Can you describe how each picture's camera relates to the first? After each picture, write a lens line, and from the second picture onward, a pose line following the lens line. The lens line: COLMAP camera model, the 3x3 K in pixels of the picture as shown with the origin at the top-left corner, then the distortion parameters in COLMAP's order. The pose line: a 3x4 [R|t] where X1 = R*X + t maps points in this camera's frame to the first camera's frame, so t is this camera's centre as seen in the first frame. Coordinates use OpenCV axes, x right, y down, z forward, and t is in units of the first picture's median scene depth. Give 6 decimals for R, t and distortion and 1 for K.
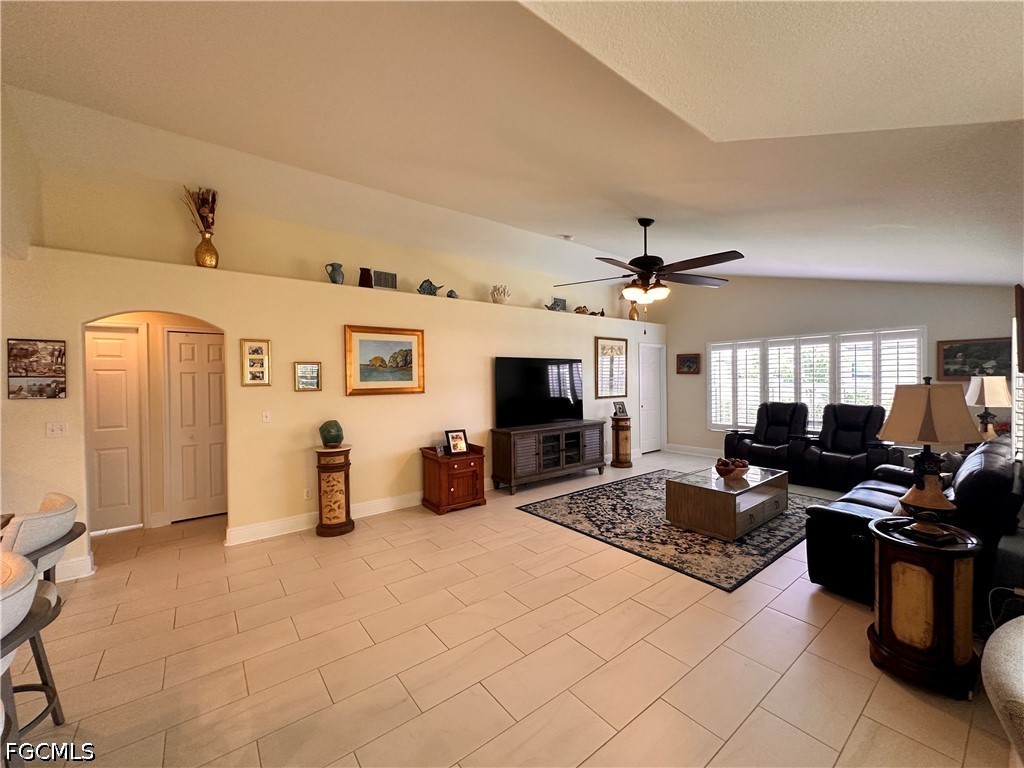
lens RADIAL K [[409.4, 0, 511.6], [0, 409.4, 383.9], [0, 0, 1]] dist [-0.002454, 0.000906]
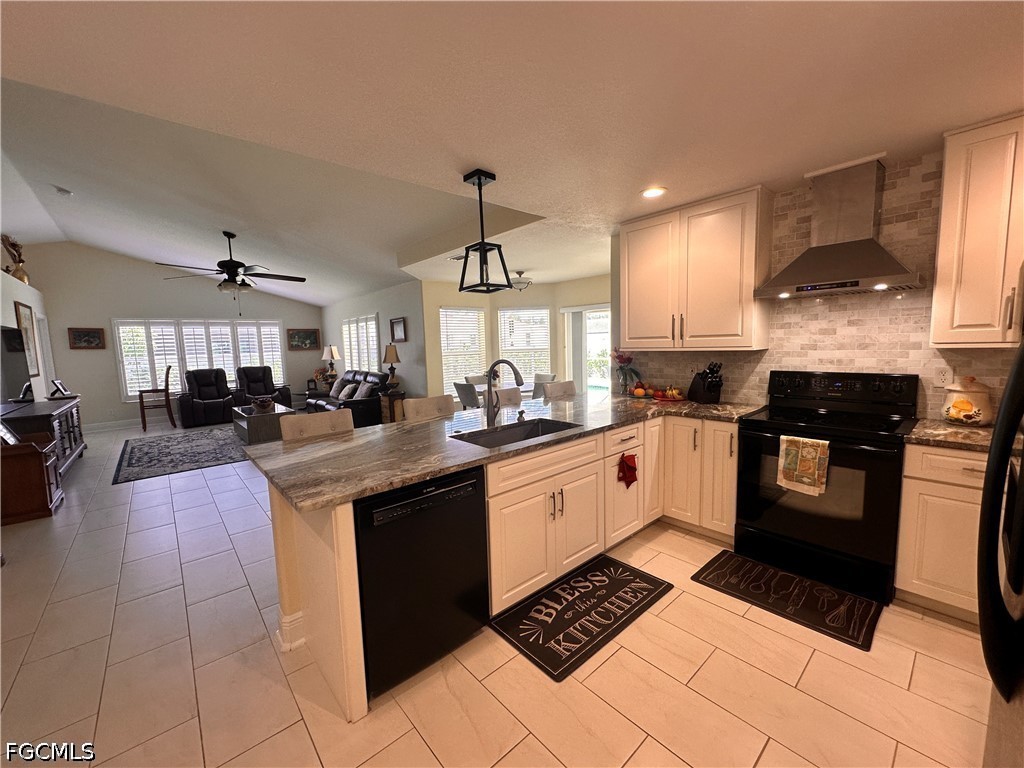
lens RADIAL K [[409.4, 0, 510.6], [0, 409.4, 384.2], [0, 0, 1]] dist [-0.002454, 0.000906]
pose [[-0.055642, -0.085692, 0.994767, -0.866877], [0.043618, 0.995150, 0.088165, 0.024627], [-0.997498, 0.048295, -0.051634, 0.096358]]
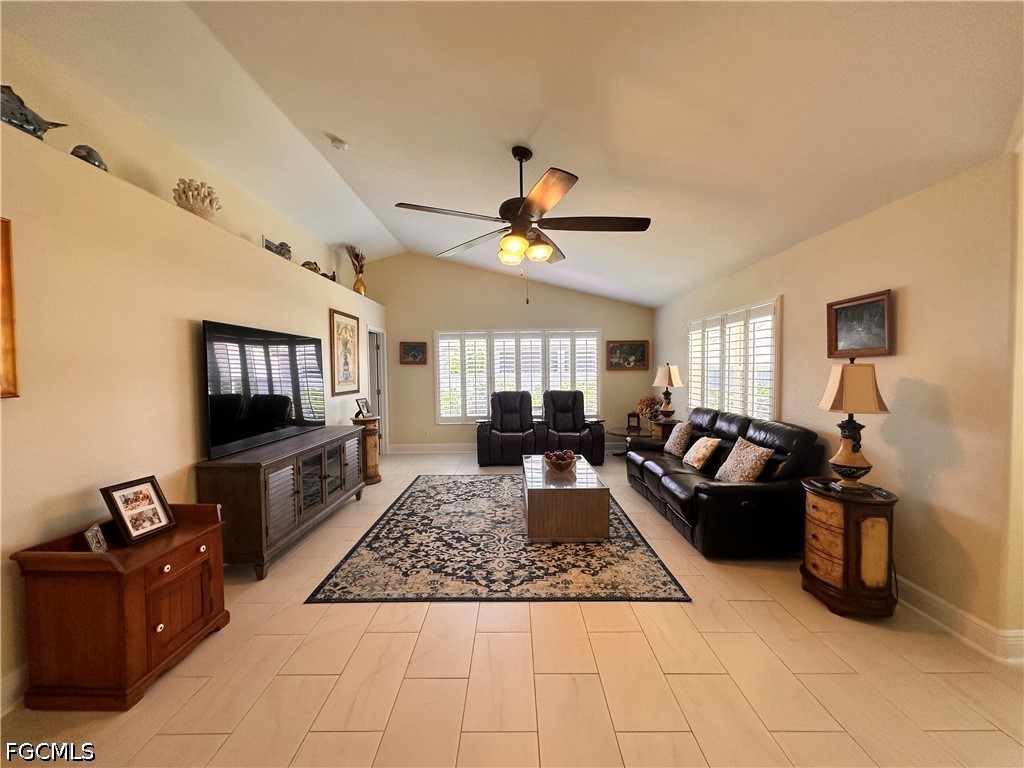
lens RADIAL K [[409.4, 0, 511.6], [0, 409.4, 385.0], [0, 0, 1]] dist [-0.002454, 0.000906]
pose [[0.619555, -0.024135, 0.784582, -0.209754], [0.013901, 0.999708, 0.019776, 0.009660], [-0.784830, -0.001346, 0.619709, 0.405569]]
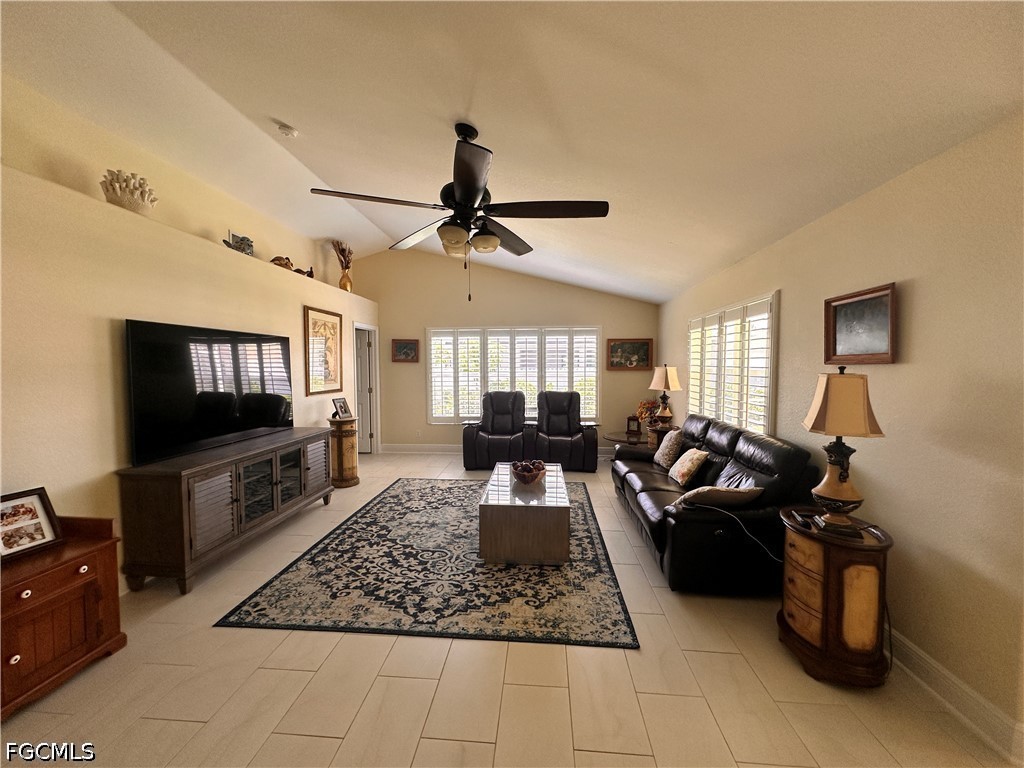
lens RADIAL K [[409.4, 0, 511.1], [0, 409.4, 384.7], [0, 0, 1]] dist [-0.002454, 0.000906]
pose [[0.674253, -0.024947, 0.738079, -0.093842], [0.004036, 0.999539, 0.030097, -0.002318], [-0.738489, -0.017314, 0.674043, 0.360262]]
